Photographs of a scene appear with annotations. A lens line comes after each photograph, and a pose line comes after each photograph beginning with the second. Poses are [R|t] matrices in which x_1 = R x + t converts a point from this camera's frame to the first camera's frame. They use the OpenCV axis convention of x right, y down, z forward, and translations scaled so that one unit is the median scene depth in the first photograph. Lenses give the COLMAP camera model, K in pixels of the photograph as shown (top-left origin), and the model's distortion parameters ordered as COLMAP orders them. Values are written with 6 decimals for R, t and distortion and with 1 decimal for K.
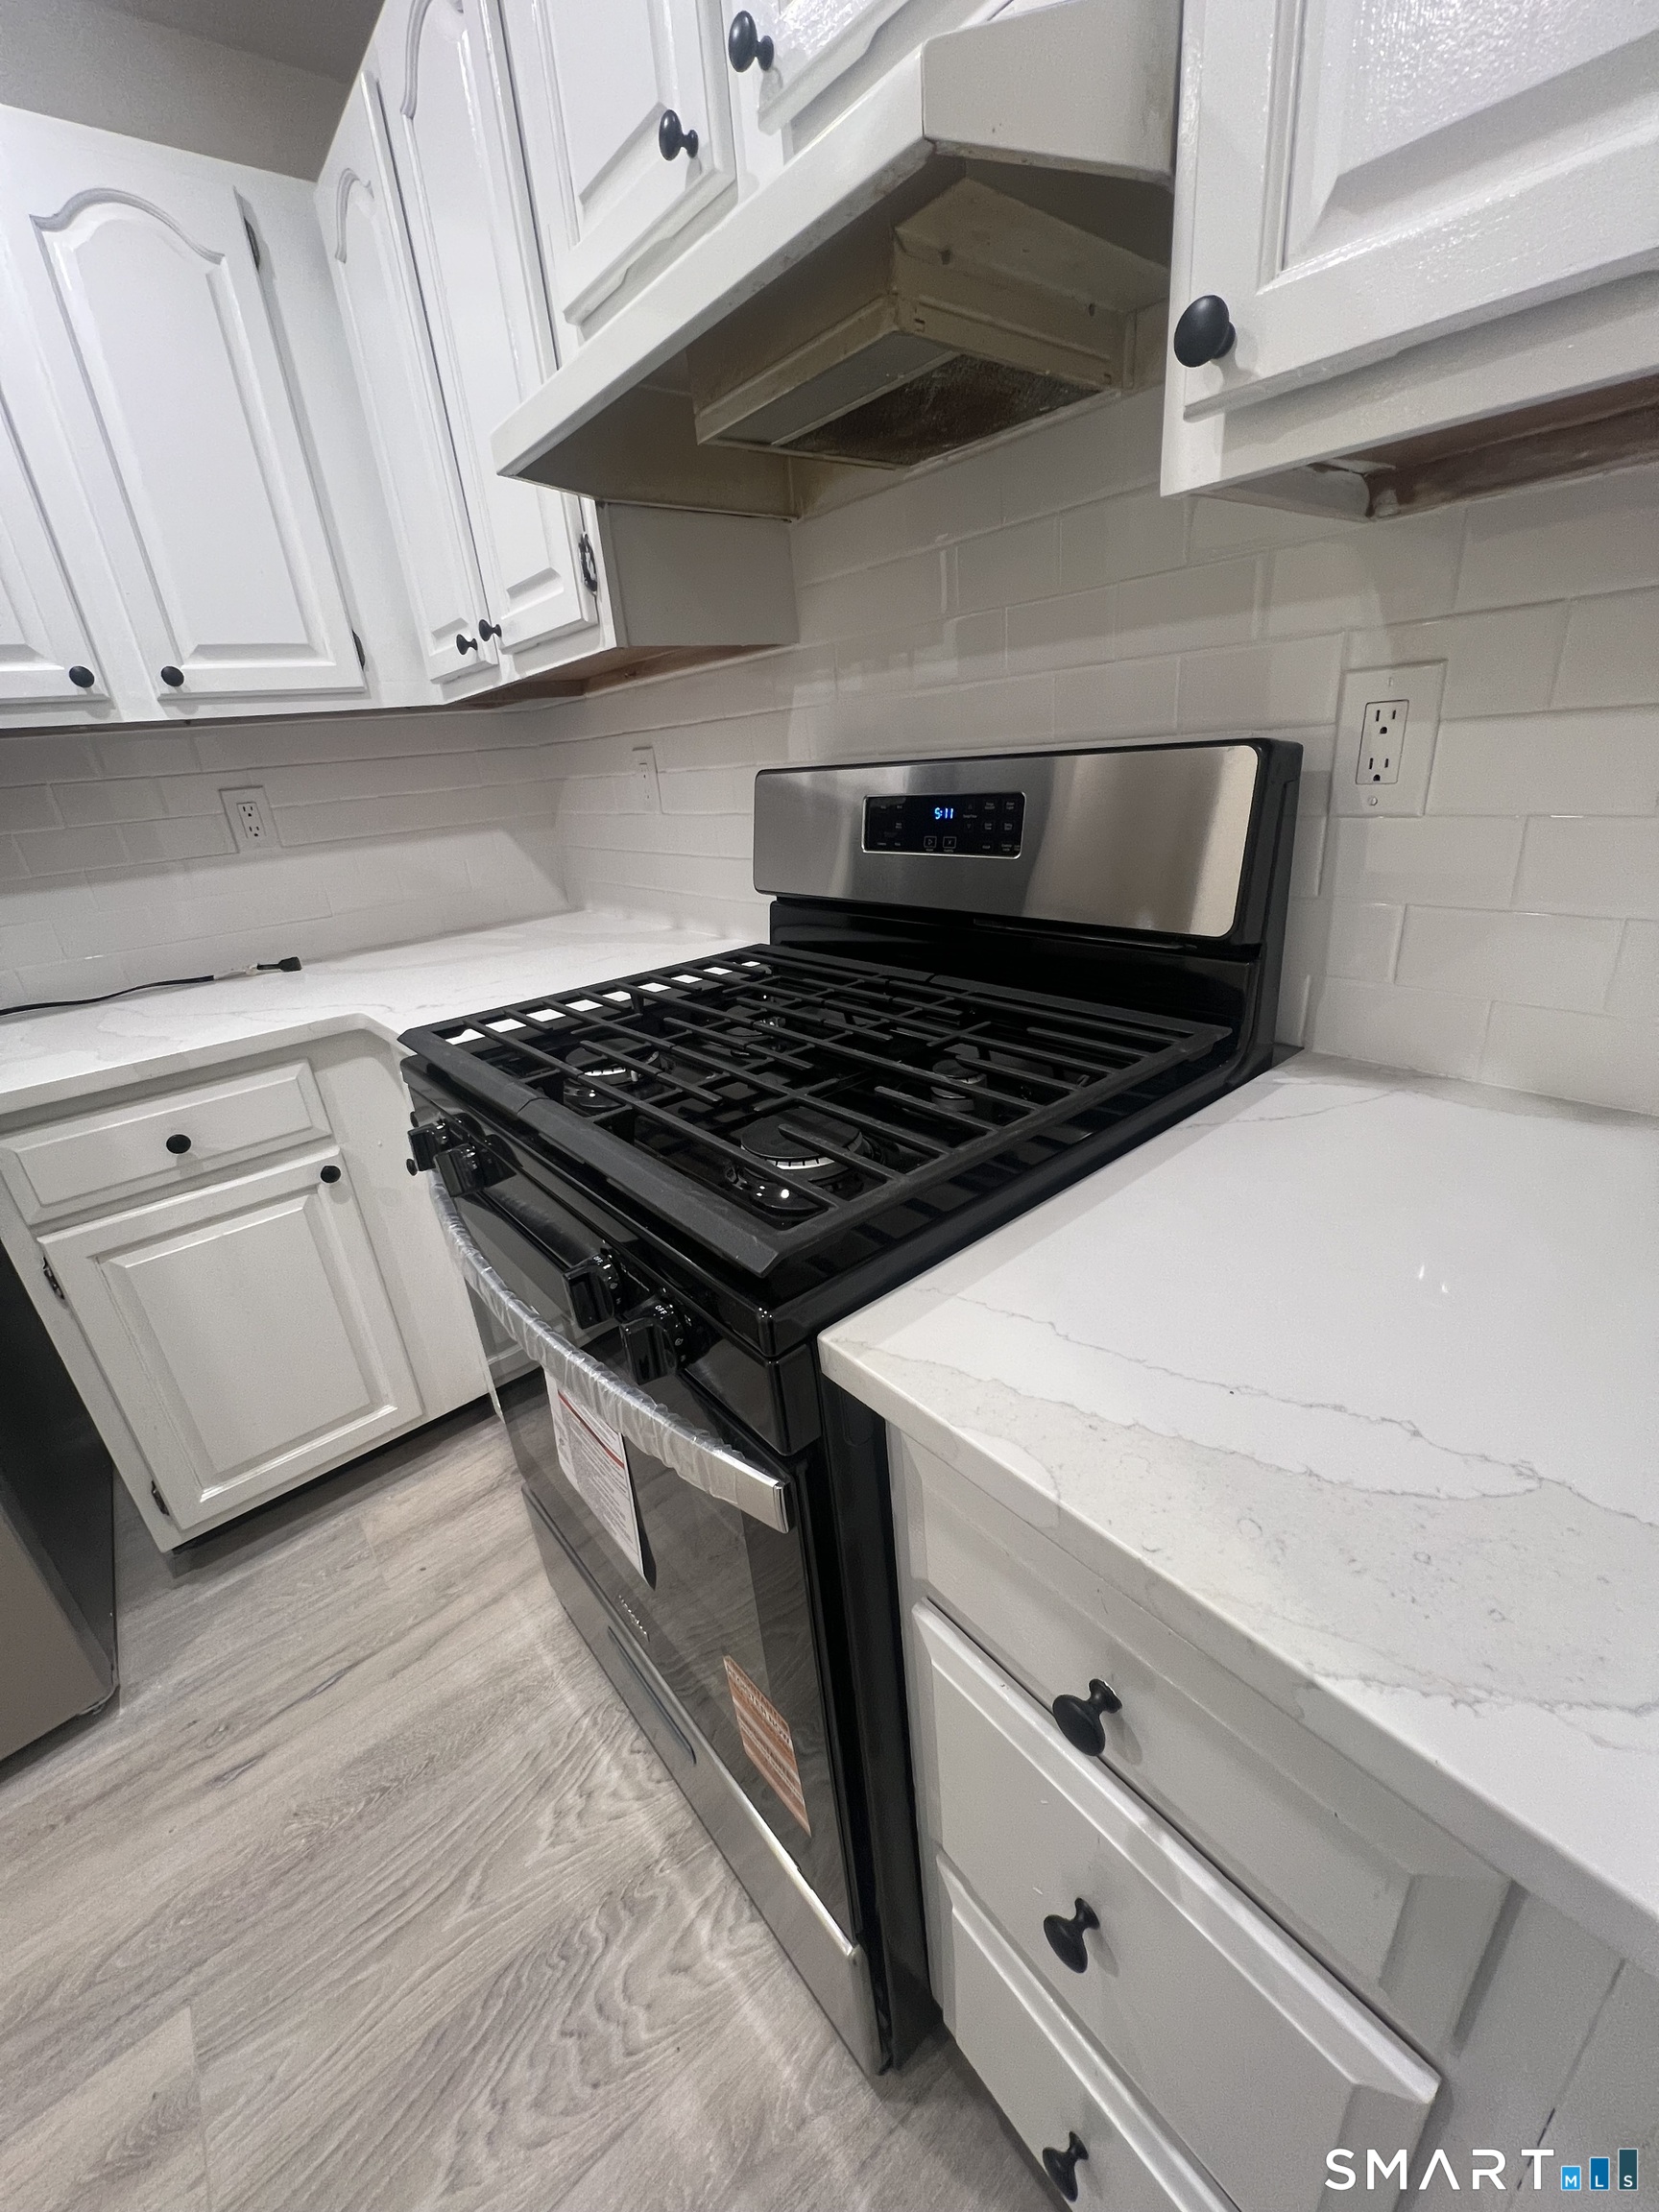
lens RADIAL K [[883.5, 0, 836.4], [0, 883.5, 1104.3], [0, 0, 1]] dist [-0.001261, -0.000373]
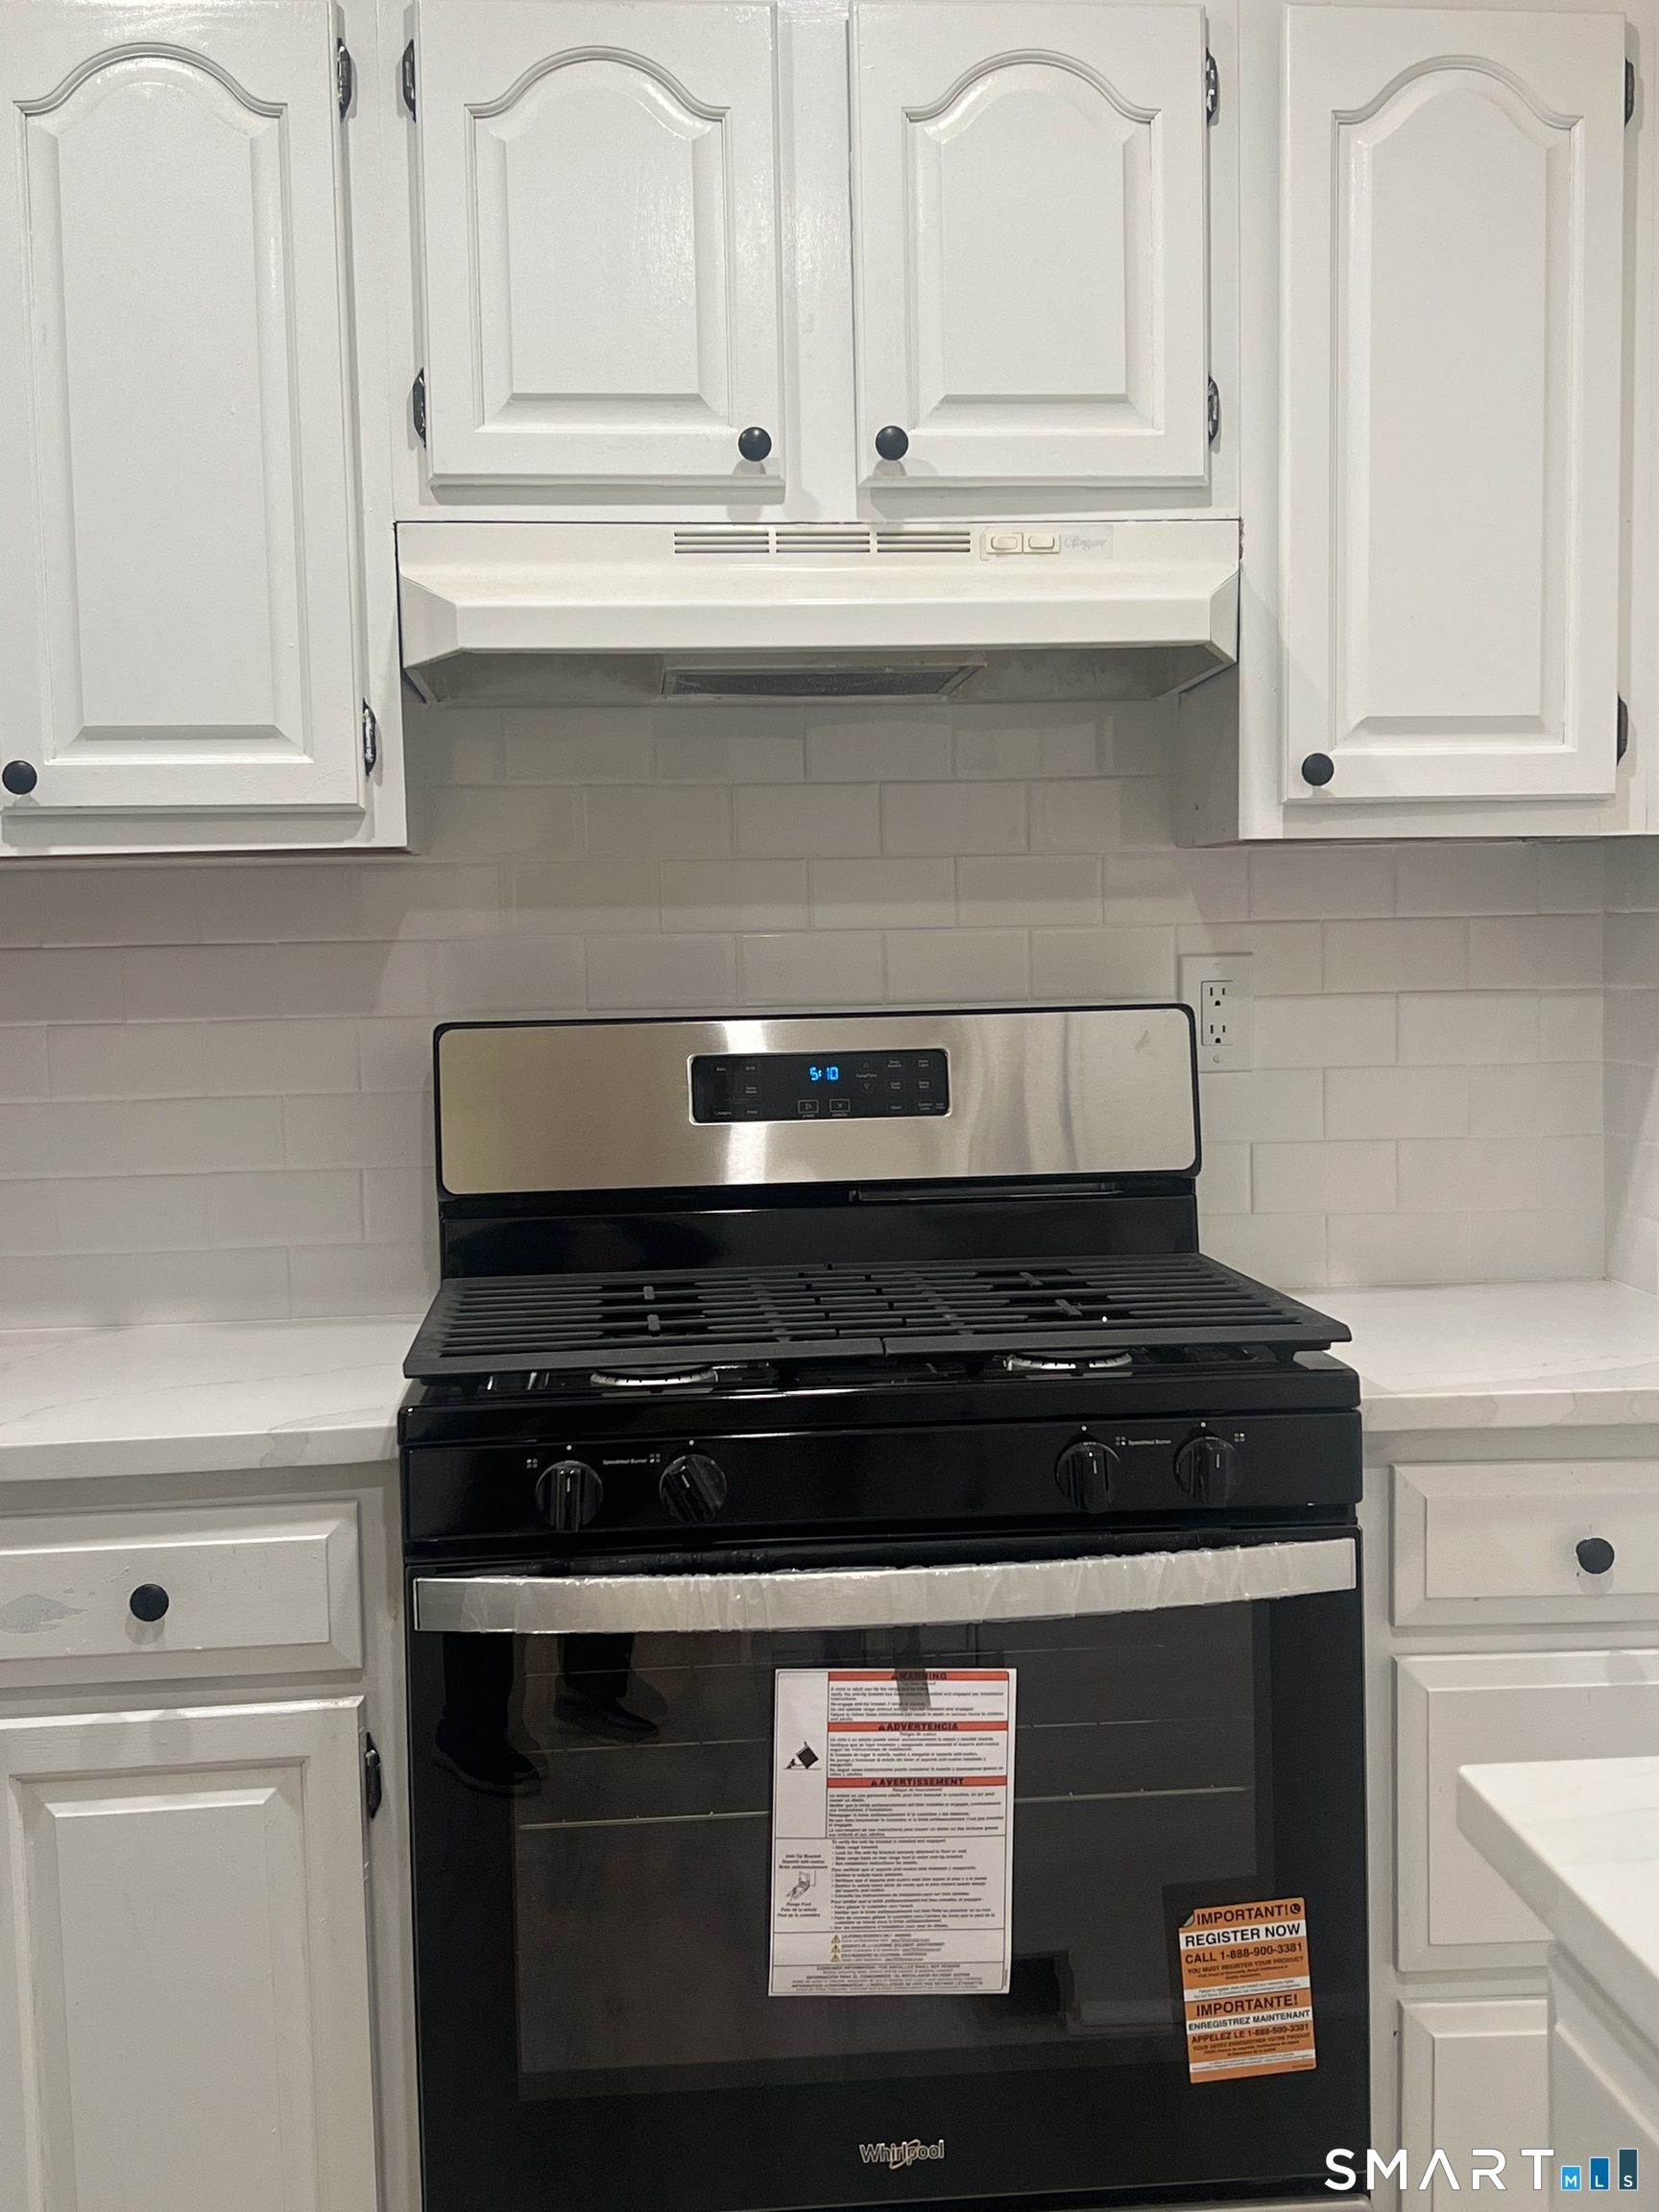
lens RADIAL K [[2595.9, 0, 829.5], [0, 2595.9, 1106.0], [0, 0, 1]] dist [0.000299, -0.004588]
pose [[0.561919, 0.018878, 0.826977, -2.171032], [0.289247, 0.932144, -0.217817, 0.271180], [-0.774973, 0.361597, 0.518328, -0.312237]]
